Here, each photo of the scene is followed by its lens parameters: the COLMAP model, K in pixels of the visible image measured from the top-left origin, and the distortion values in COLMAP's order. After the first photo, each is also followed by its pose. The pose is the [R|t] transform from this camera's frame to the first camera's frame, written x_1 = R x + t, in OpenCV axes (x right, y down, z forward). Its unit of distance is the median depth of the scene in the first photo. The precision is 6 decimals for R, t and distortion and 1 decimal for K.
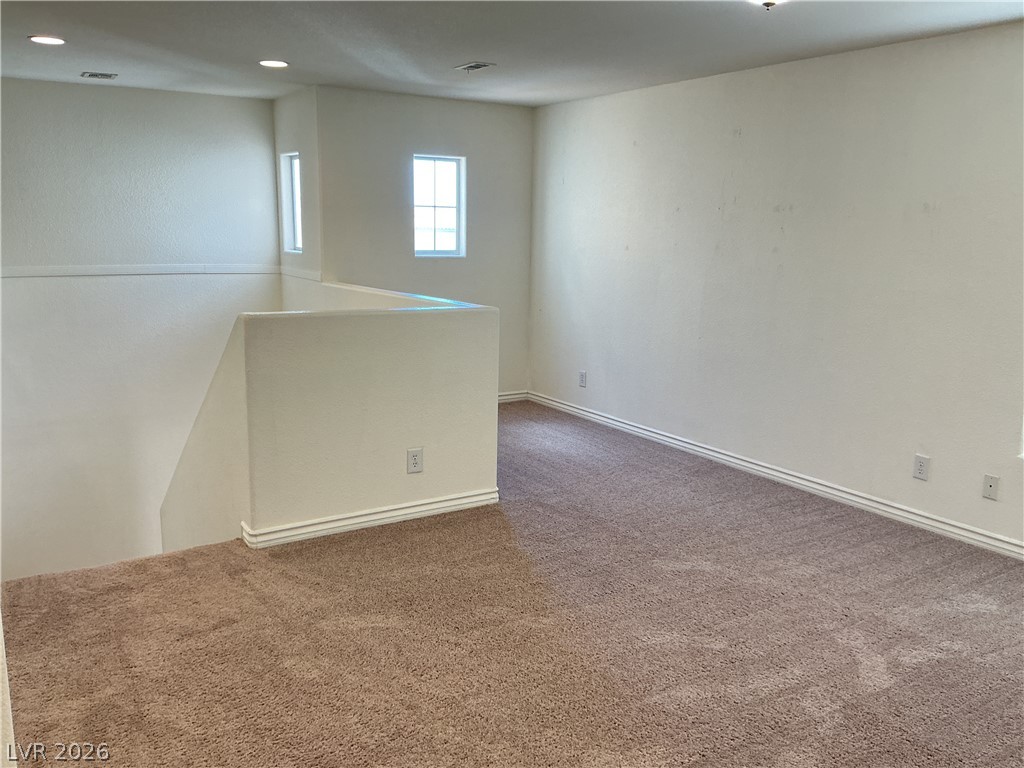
lens RADIAL K [[849.8, 0, 520.2], [0, 849.8, 382.6], [0, 0, 1]] dist [0.101851, -0.197871]
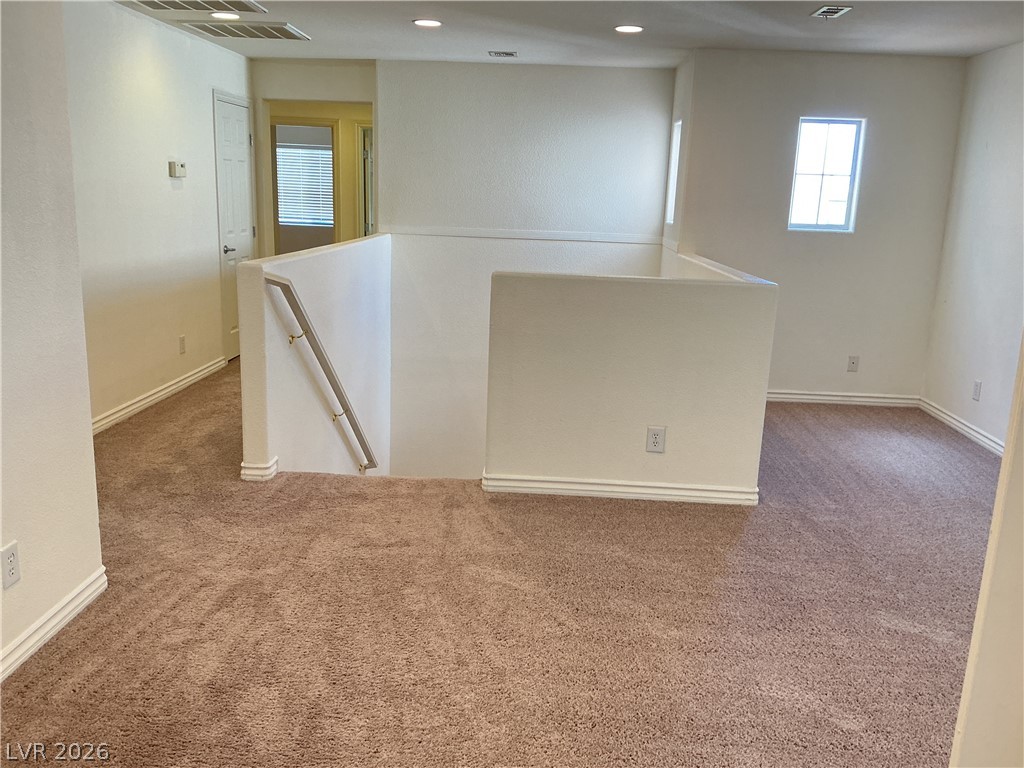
lens RADIAL K [[849.8, 0, 506.0], [0, 849.8, 385.7], [0, 0, 1]] dist [0.101851, -0.197871]
pose [[0.817559, 0.140581, -0.558421, 0.230699], [-0.126520, 0.989899, 0.063972, -0.006379], [0.561774, 0.018350, 0.827087, 0.107688]]
